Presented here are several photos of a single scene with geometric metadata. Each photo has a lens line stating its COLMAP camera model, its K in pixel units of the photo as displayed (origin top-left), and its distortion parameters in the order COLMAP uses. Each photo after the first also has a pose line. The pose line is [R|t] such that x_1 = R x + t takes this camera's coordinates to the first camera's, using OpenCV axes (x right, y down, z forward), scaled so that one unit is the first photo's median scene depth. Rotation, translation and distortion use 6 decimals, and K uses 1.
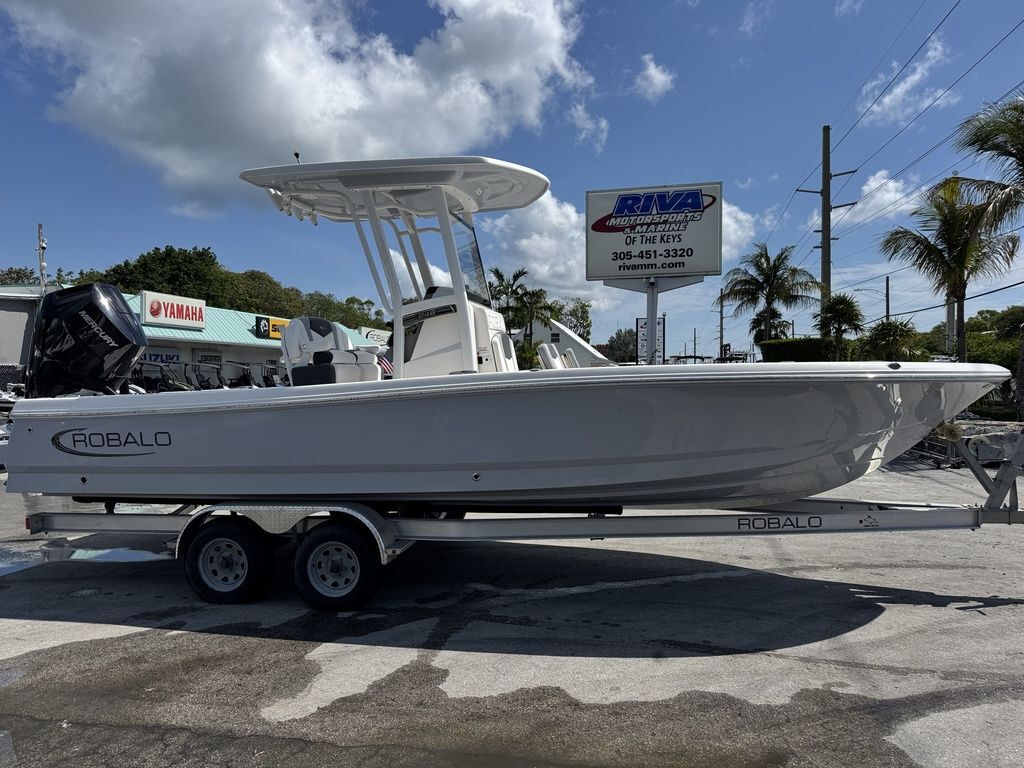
lens RADIAL K [[705.9, 0, 534.0], [0, 705.9, 393.0], [0, 0, 1]] dist [0.109144, -0.038667]
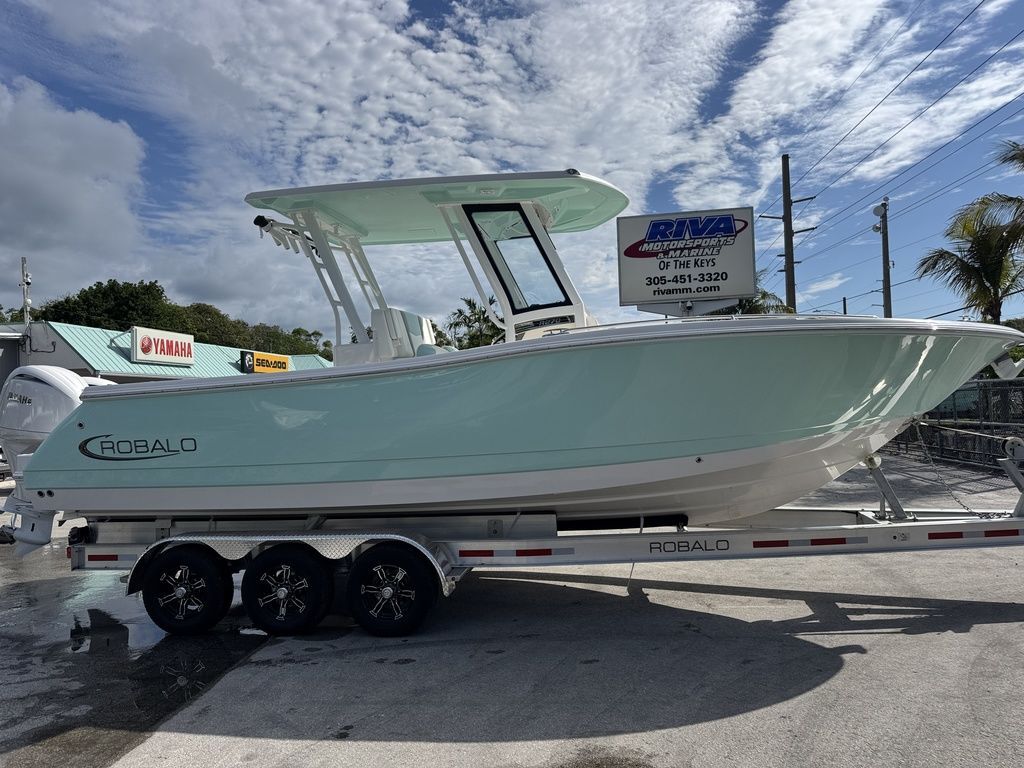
lens RADIAL K [[705.9, 0, 524.1], [0, 705.9, 385.7], [0, 0, 1]] dist [0.109144, -0.038667]
pose [[0.996927, -0.027802, 0.073235, -0.137338], [0.031226, 0.998452, -0.046032, -0.006470], [-0.071842, 0.048178, 0.996252, 0.029285]]
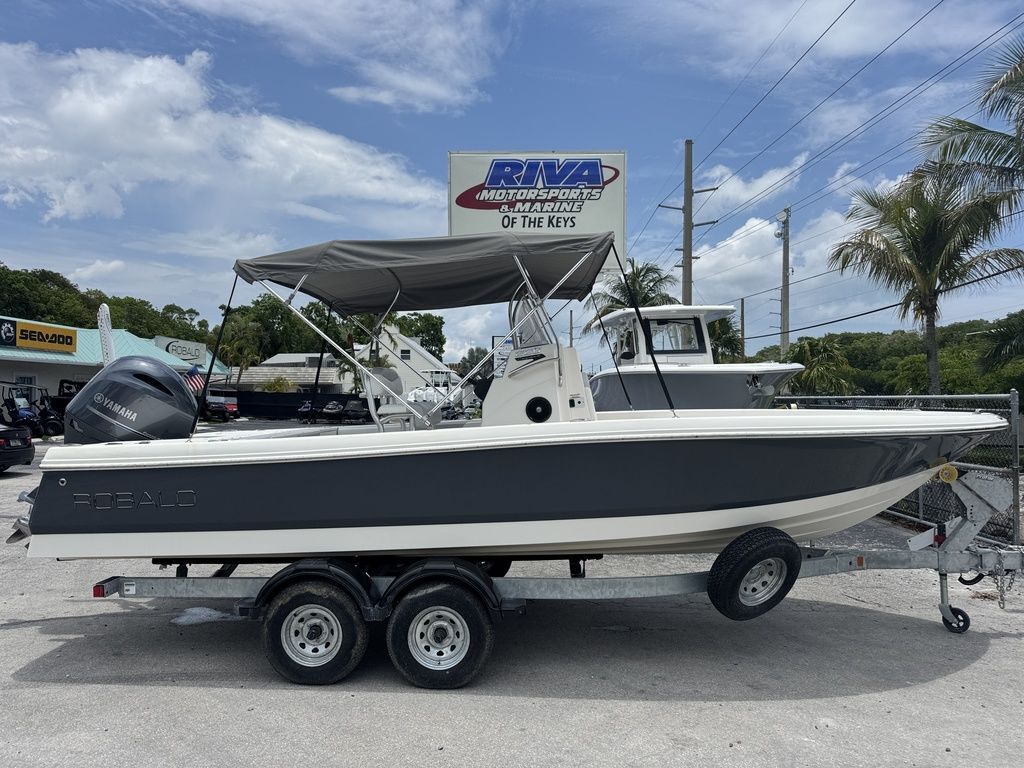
lens RADIAL K [[705.9, 0, 512.1], [0, 705.9, 394.3], [0, 0, 1]] dist [0.109144, -0.038667]
pose [[0.983789, 0.006230, 0.179220, 0.008322], [-0.001852, 0.999696, -0.024584, -0.017393], [-0.179319, 0.023853, 0.983502, 0.277846]]
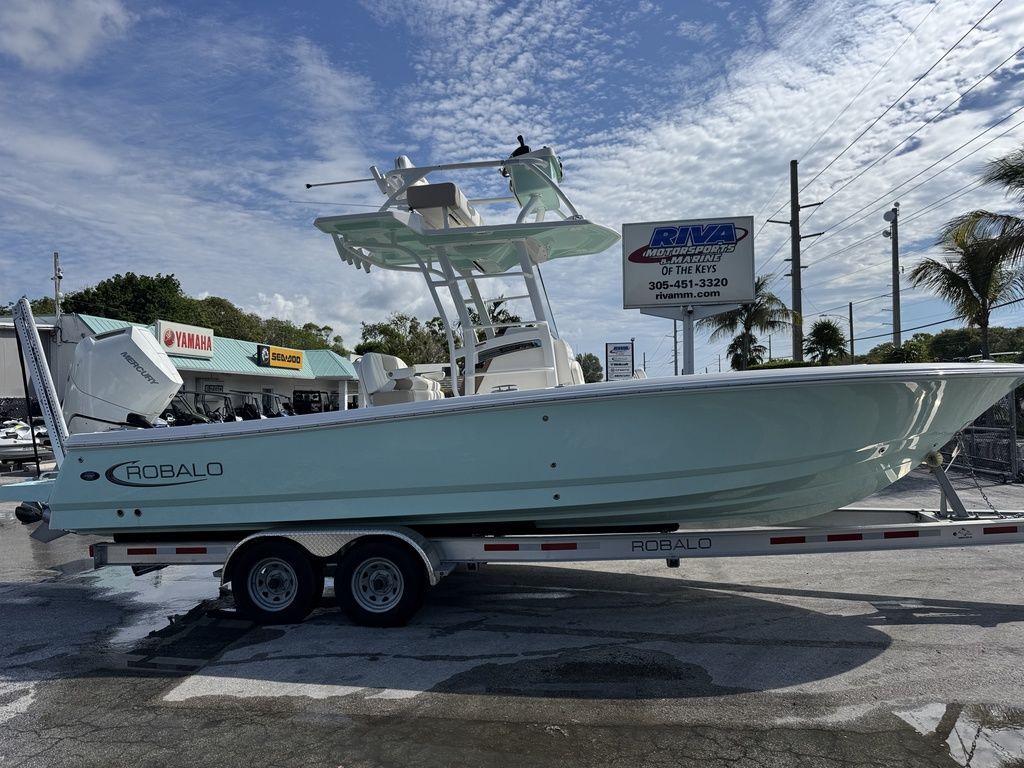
lens RADIAL K [[705.9, 0, 520.6], [0, 705.9, 386.1], [0, 0, 1]] dist [0.109144, -0.038667]
pose [[0.998291, -0.009145, 0.057716, -0.137936], [0.011655, 0.998994, -0.043303, -0.004230], [-0.057262, 0.043901, 0.997393, -0.014222]]
